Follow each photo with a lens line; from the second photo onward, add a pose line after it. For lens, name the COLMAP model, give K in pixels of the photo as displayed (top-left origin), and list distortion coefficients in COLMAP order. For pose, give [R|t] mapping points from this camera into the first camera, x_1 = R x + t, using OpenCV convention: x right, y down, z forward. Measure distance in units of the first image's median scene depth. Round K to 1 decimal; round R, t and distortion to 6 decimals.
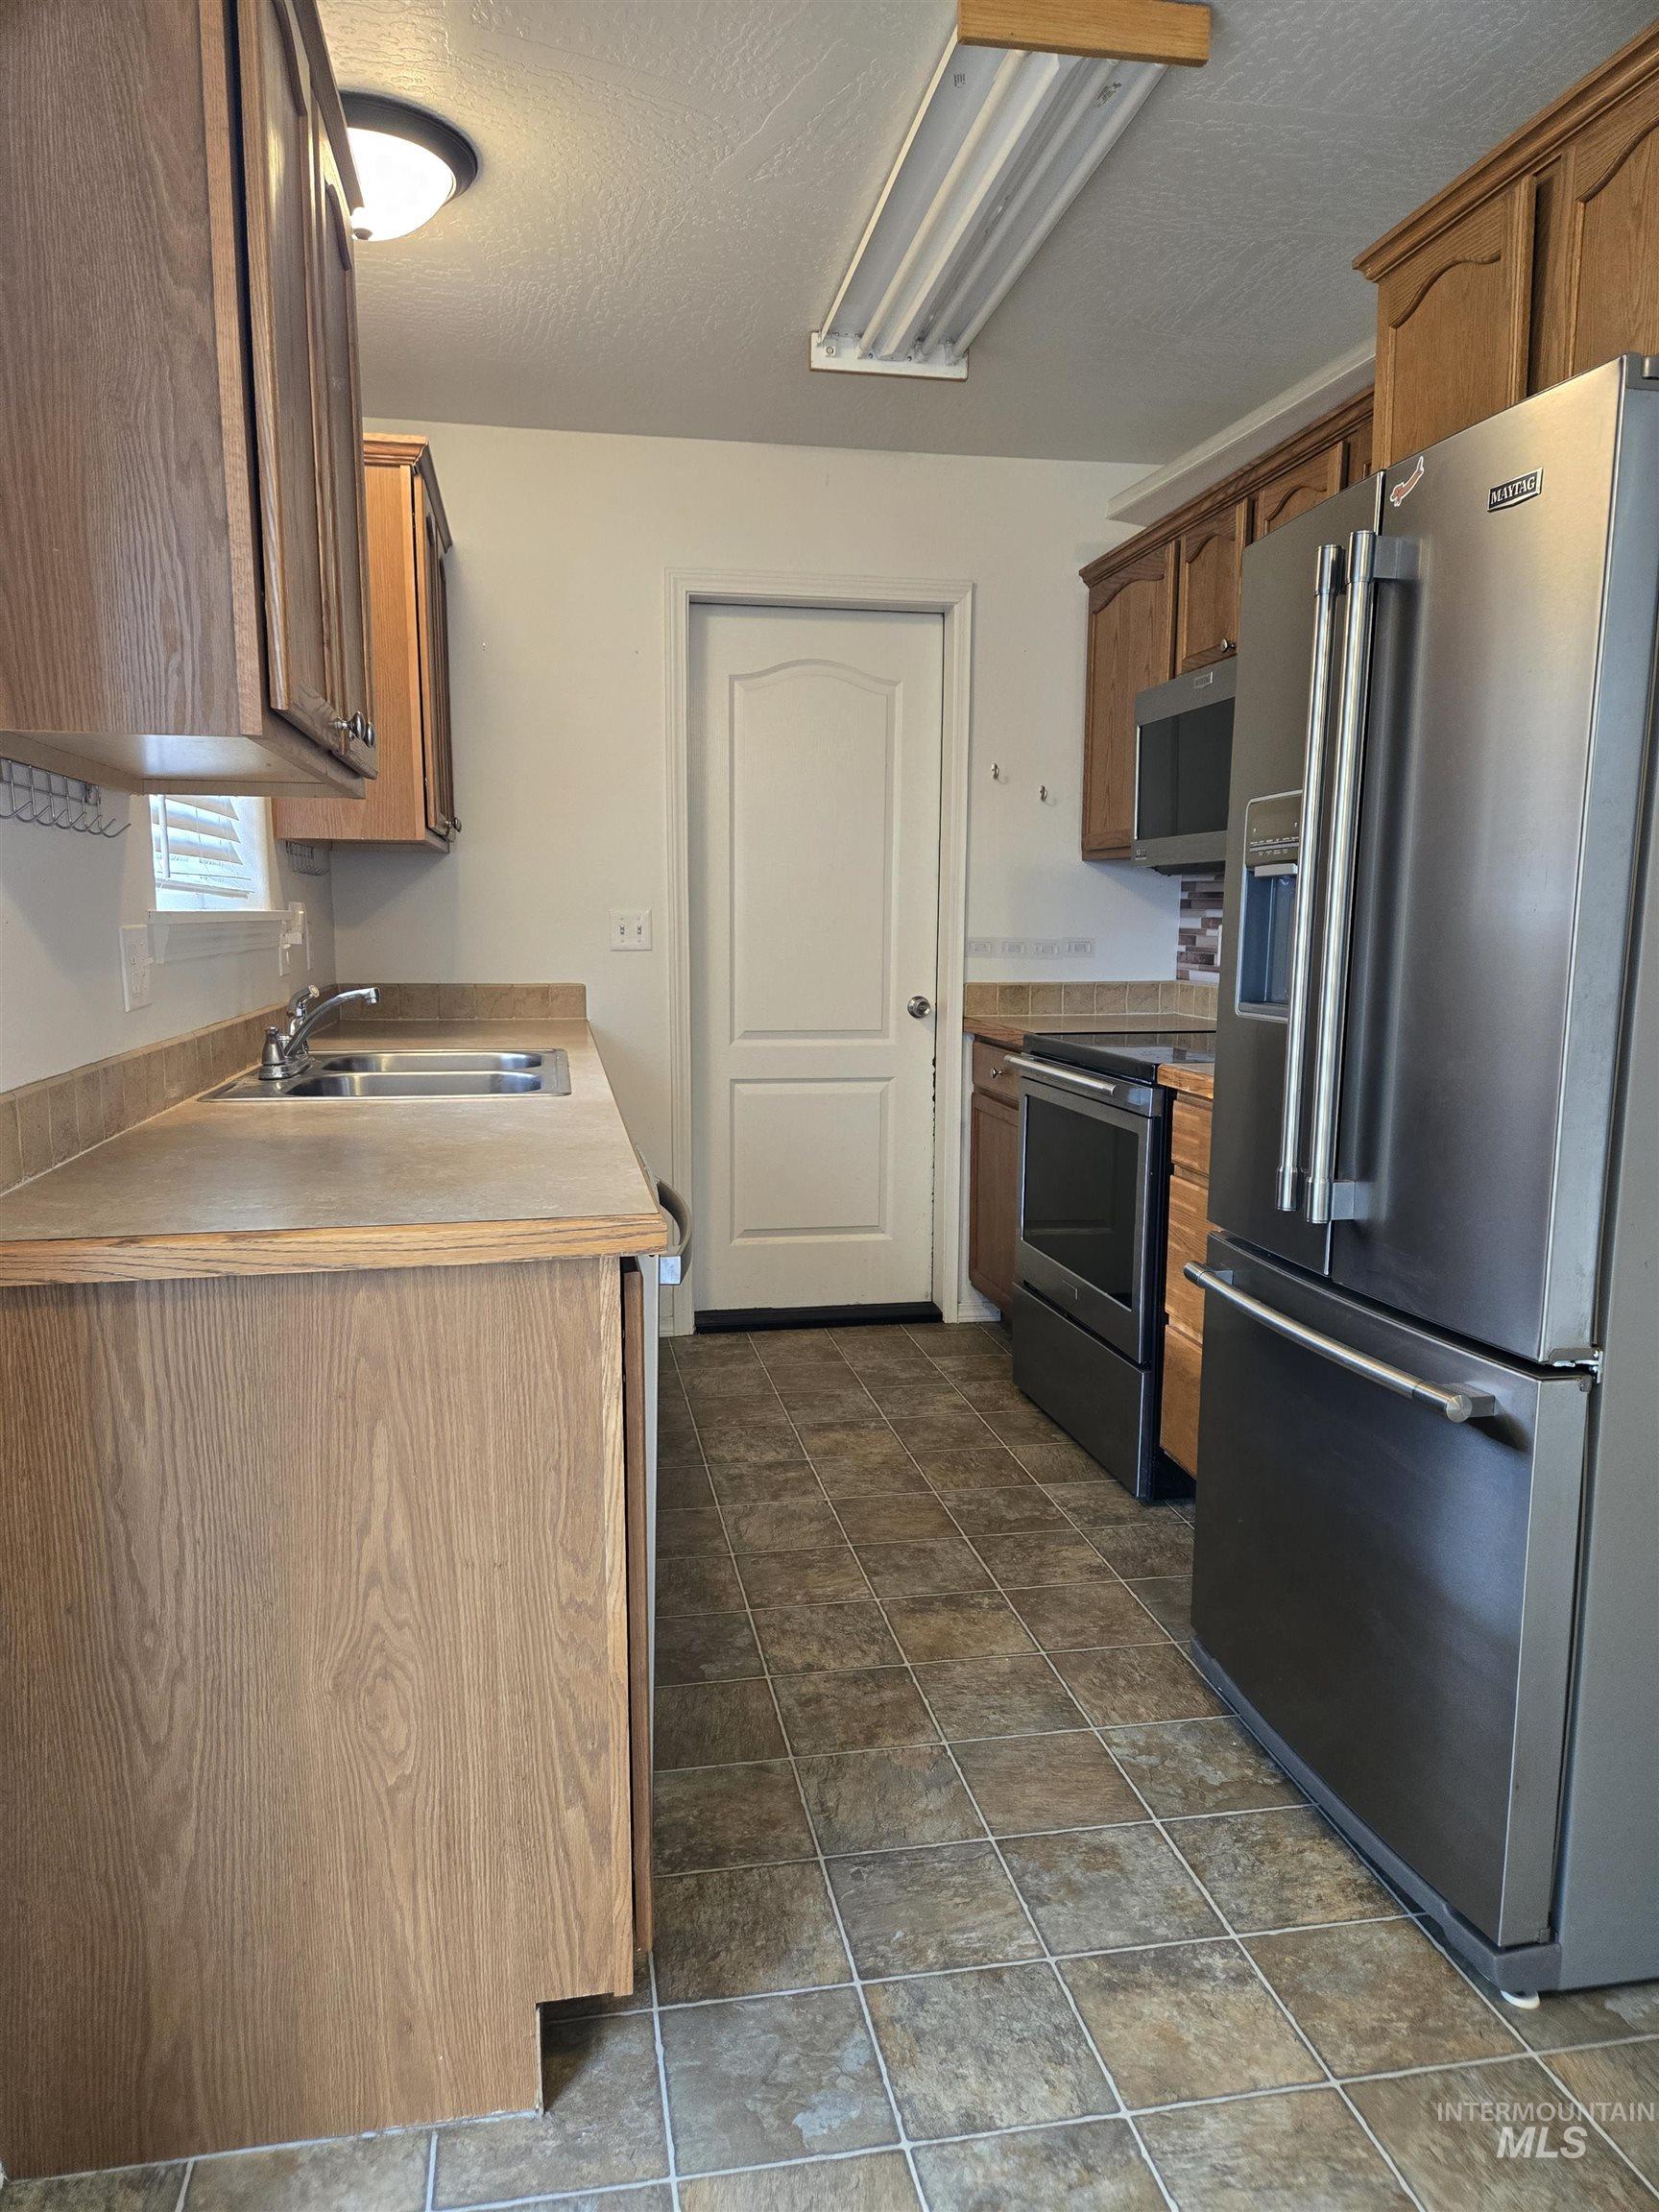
lens RADIAL K [[1482.9, 0, 811.8], [0, 1482.9, 1125.1], [0, 0, 1]] dist [0.074560, -0.064400]
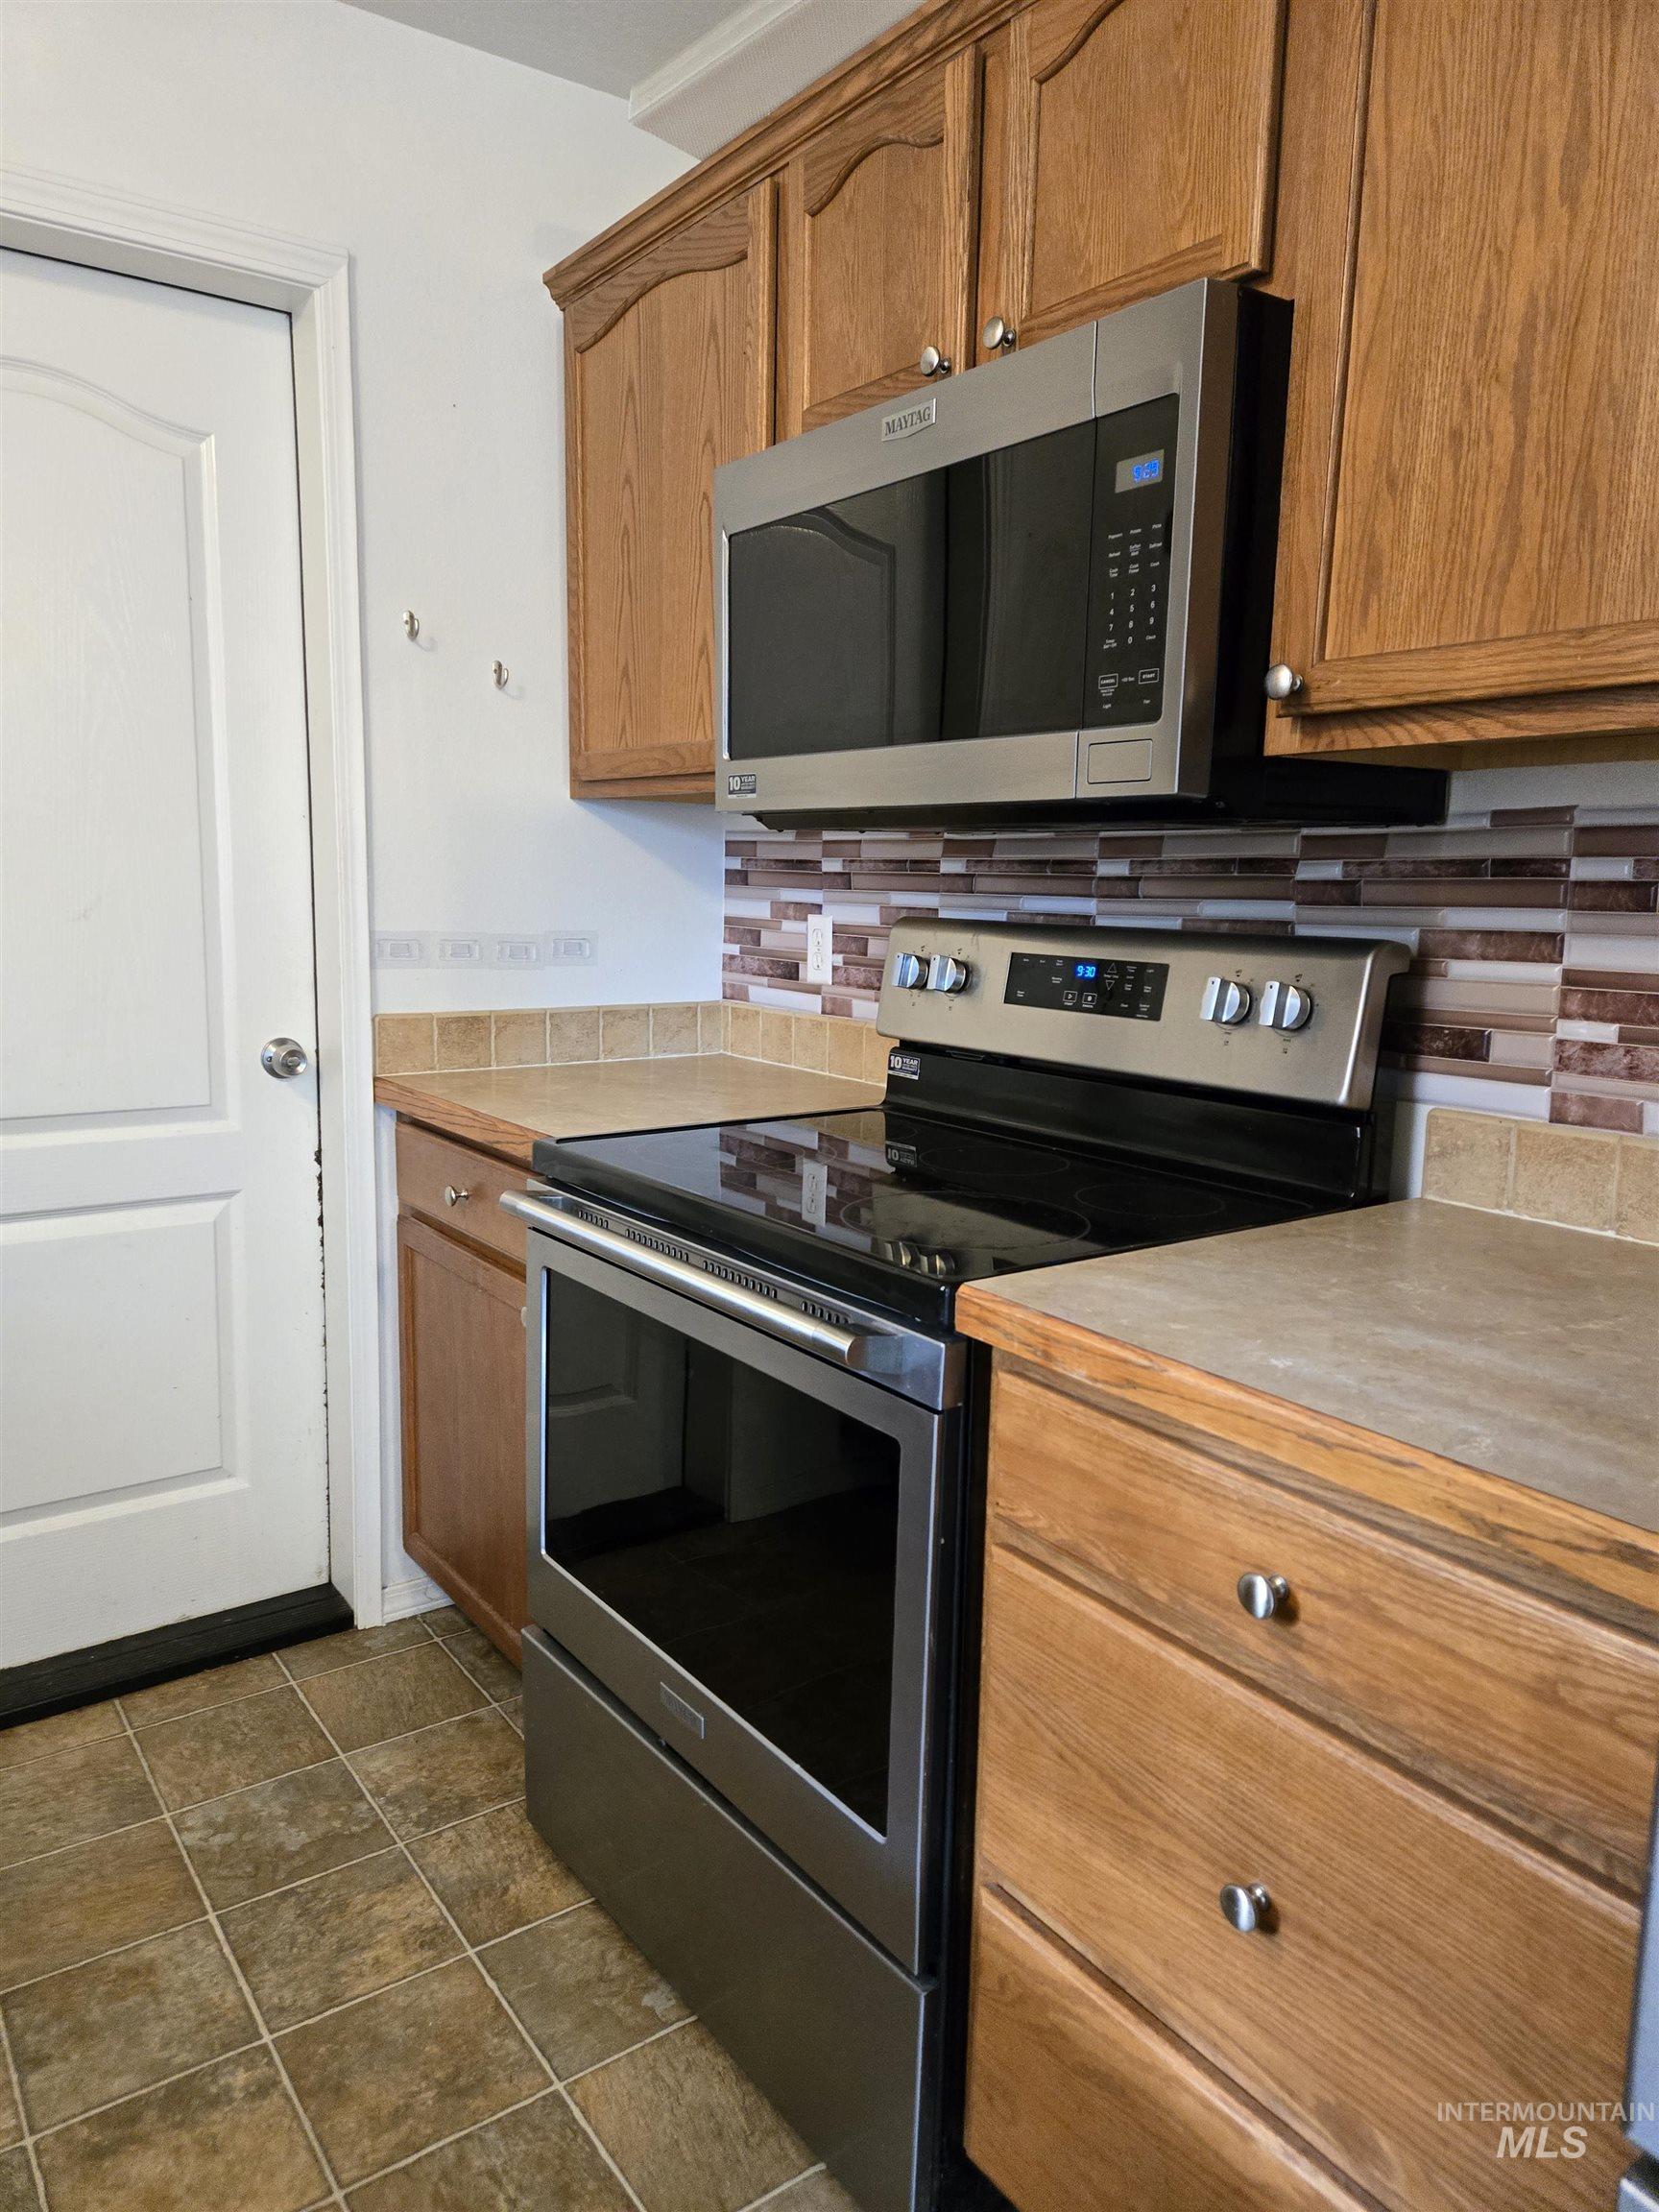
lens RADIAL K [[1507.0, 0, 809.8], [0, 1507.0, 1102.2], [0, 0, 1]] dist [0.082084, -0.069416]
pose [[0.907740, -0.048520, 0.416719, 0.020401], [0.042620, 0.998816, 0.023455, -0.094221], [-0.417364, -0.003530, 0.908733, 0.577616]]
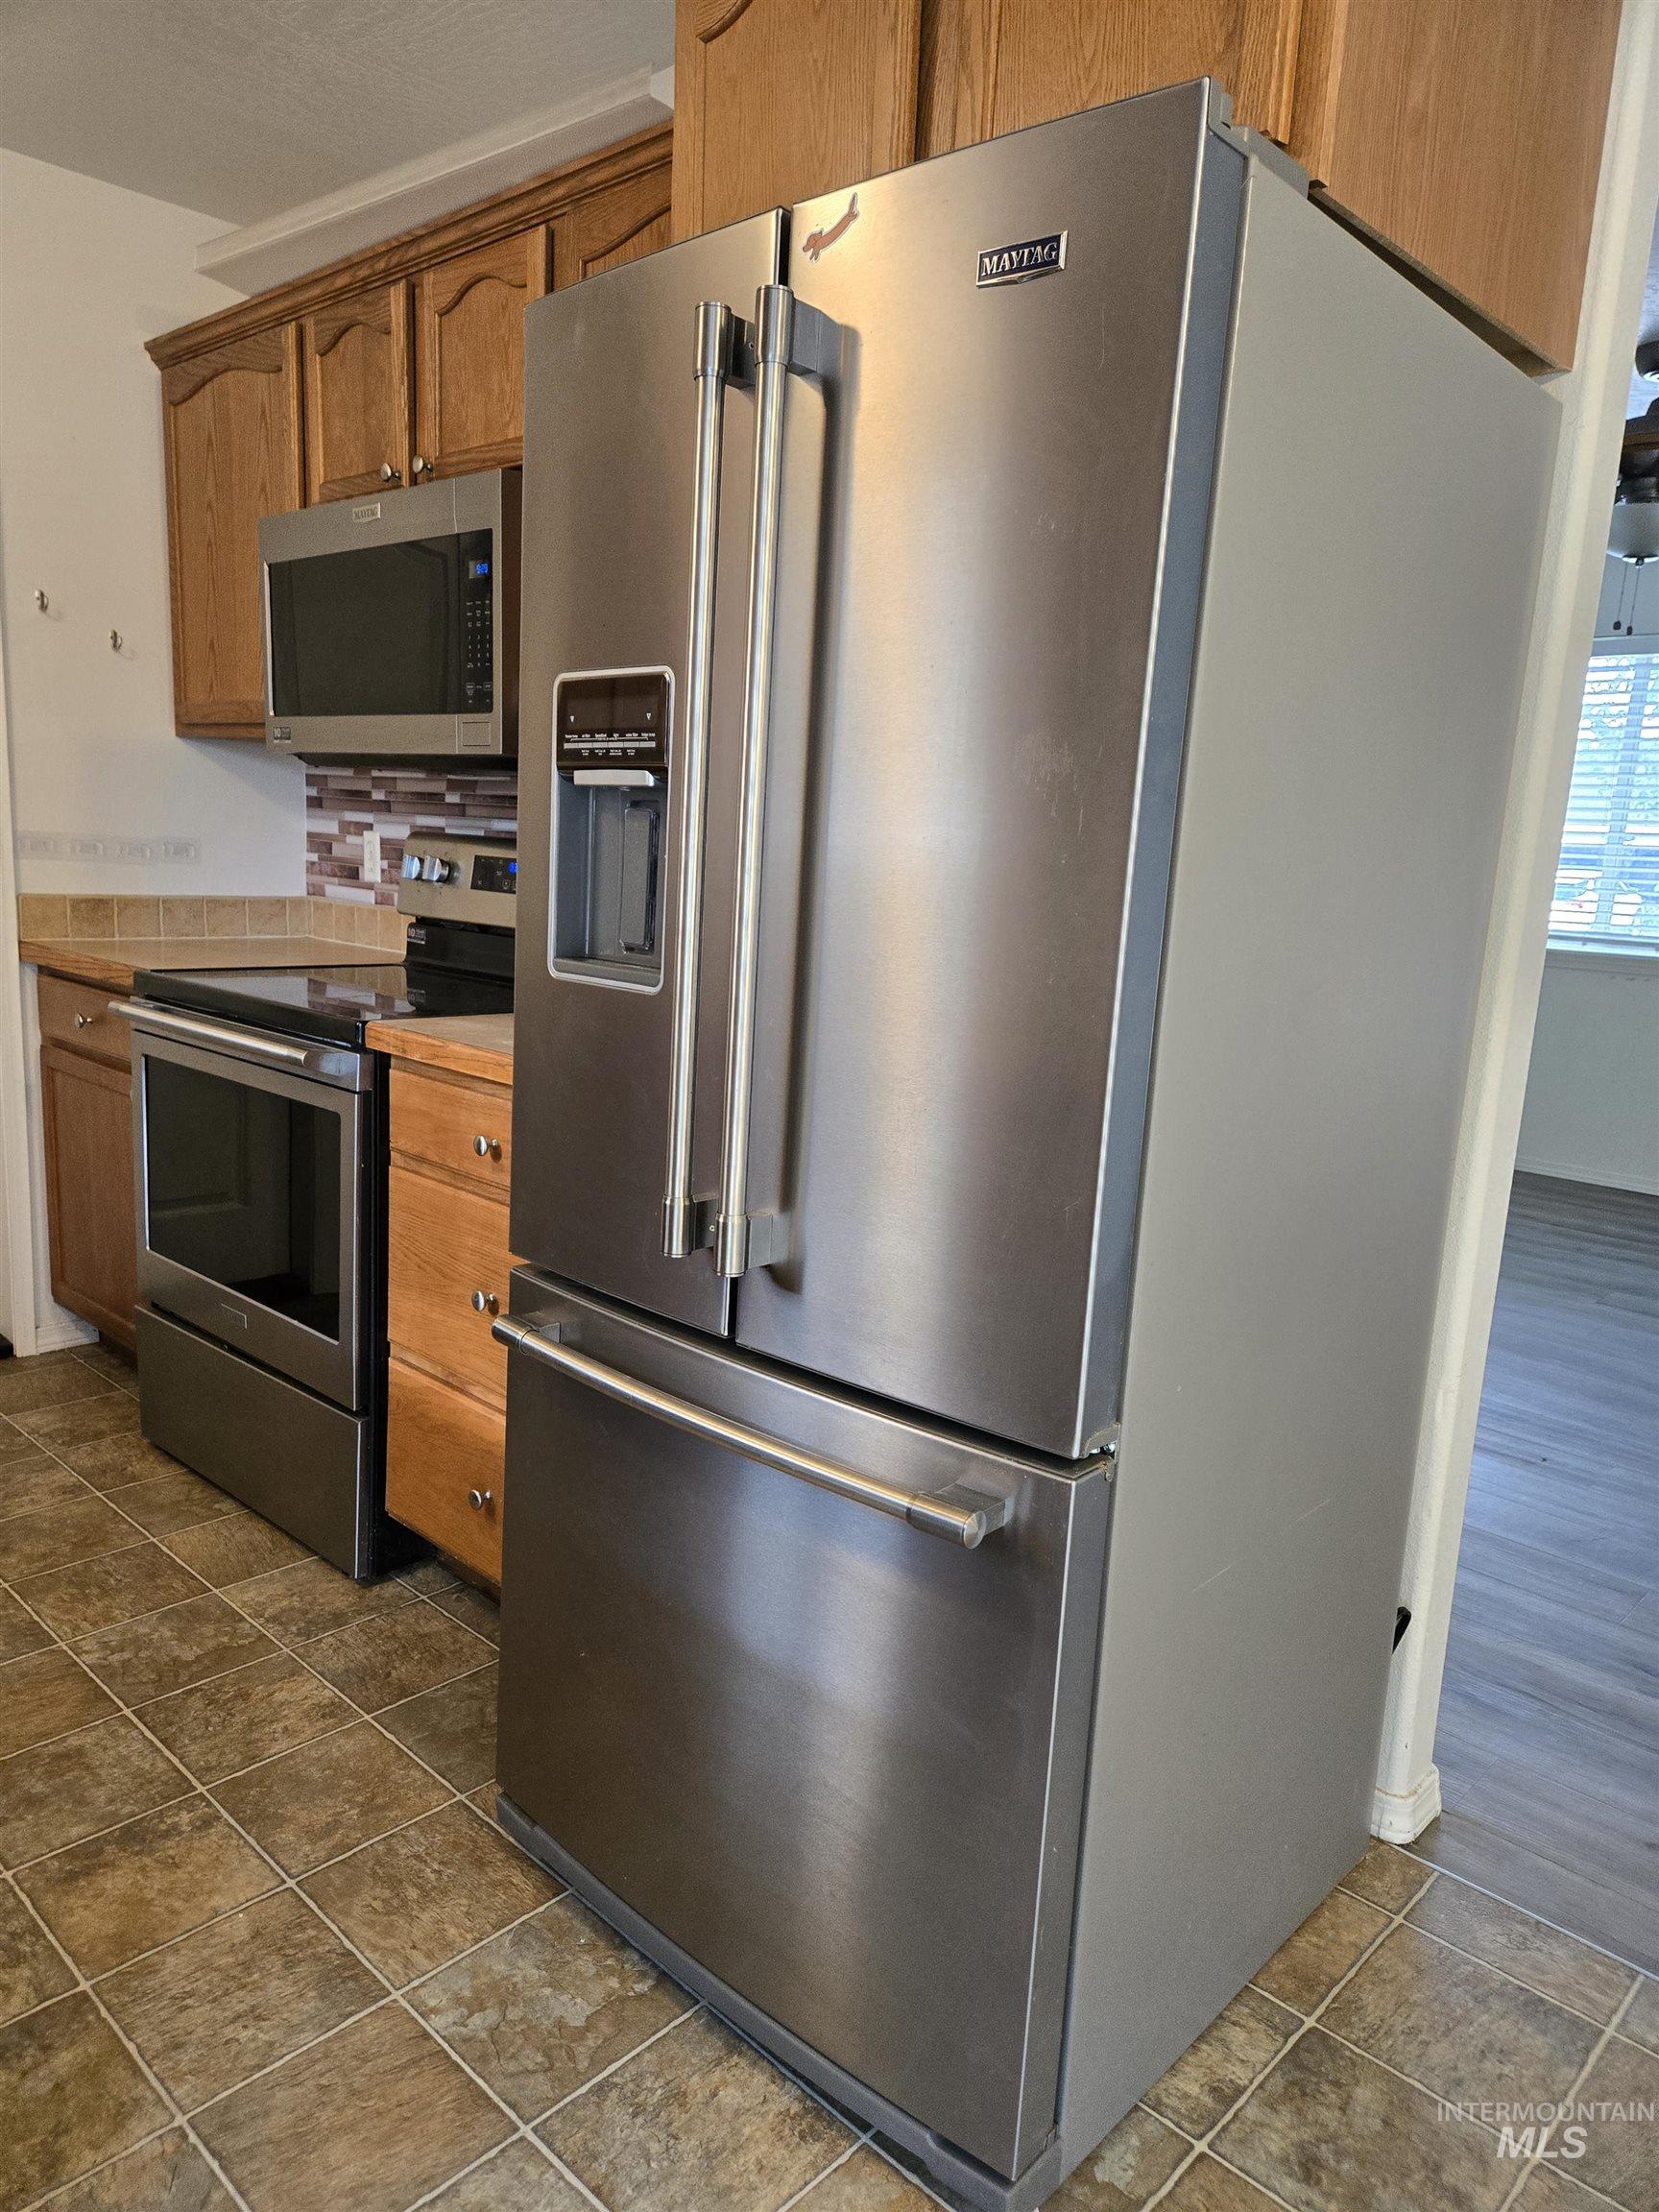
lens RADIAL K [[1499.2, 0, 807.8], [0, 1499.2, 1122.5], [0, 0, 1]] dist [0.075519, -0.067976]
pose [[0.813215, -0.071120, 0.577601, -0.027705], [0.034123, 0.996624, 0.074671, -0.035972], [-0.580962, -0.041014, 0.812897, 0.224053]]
